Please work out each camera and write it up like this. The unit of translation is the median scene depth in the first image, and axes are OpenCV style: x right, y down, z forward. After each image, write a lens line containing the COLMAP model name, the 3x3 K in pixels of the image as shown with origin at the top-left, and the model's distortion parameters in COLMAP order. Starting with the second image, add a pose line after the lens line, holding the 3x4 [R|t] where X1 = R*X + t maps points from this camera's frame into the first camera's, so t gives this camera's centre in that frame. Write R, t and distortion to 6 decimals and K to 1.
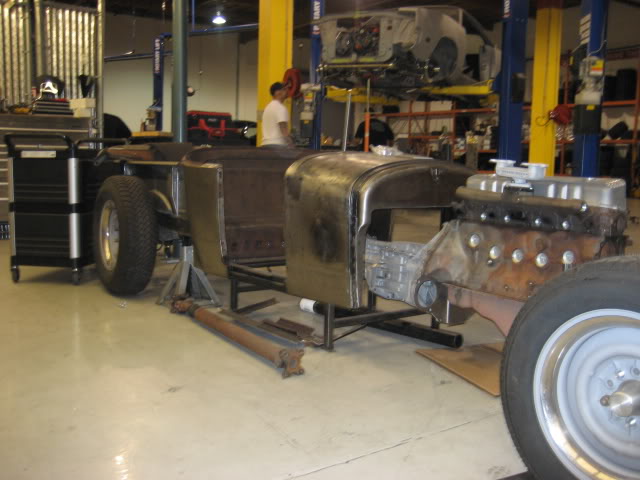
lens RADIAL K [[677.1, 0, 322.1], [0, 677.1, 237.4], [0, 0, 1]] dist [-0.169105, 0.251711]
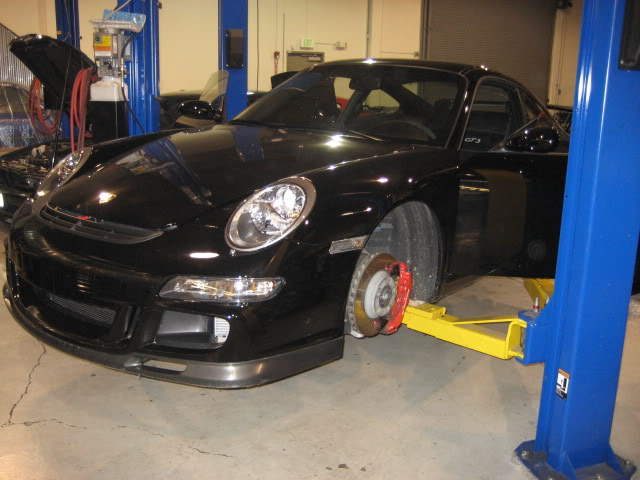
lens RADIAL K [[677.1, 0, 322.1], [0, 677.1, 237.4], [0, 0, 1]] dist [-0.169105, 0.251711]
pose [[0.985407, 0.038786, -0.165739, -0.226033], [-0.018568, 0.992376, 0.121840, -0.263524], [0.169201, -0.116985, 0.978614, 1.400052]]
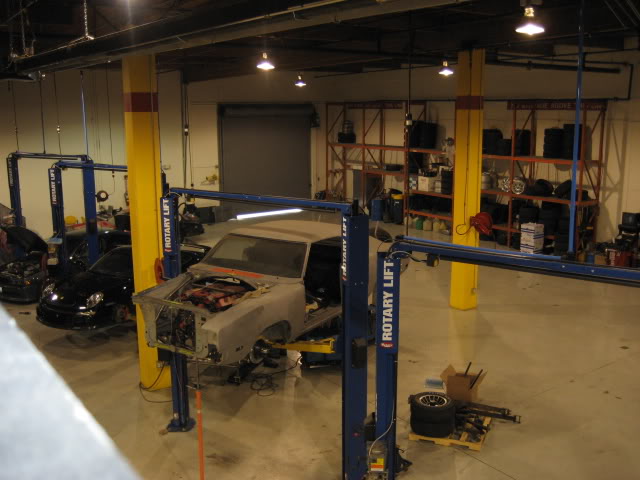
lens RADIAL K [[677.1, 0, 322.1], [0, 677.1, 237.4], [0, 0, 1]] dist [-0.169105, 0.251711]
pose [[0.999589, -0.028492, -0.003315, 0.270367], [0.028663, 0.996607, 0.077152, -0.498877], [0.001106, -0.077215, 0.997014, 0.073752]]
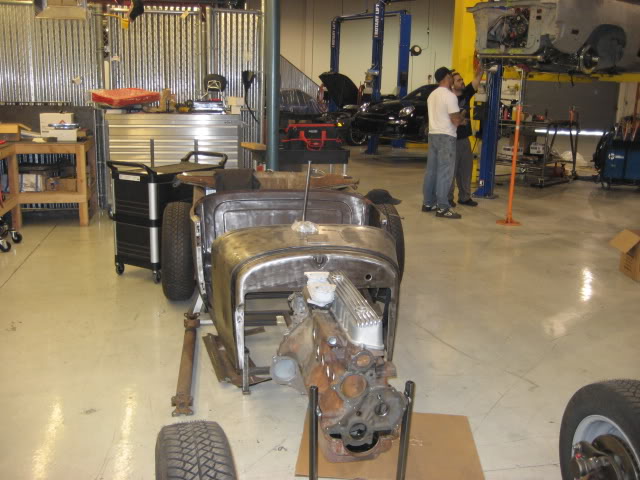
lens RADIAL K [[677.1, 0, 322.1], [0, 677.1, 237.4], [0, 0, 1]] dist [-0.169105, 0.251711]
pose [[0.913807, 0.089539, -0.396156, 0.216706], [-0.050373, 0.992851, 0.108210, -0.089763], [0.403012, -0.078928, 0.911785, -0.002455]]
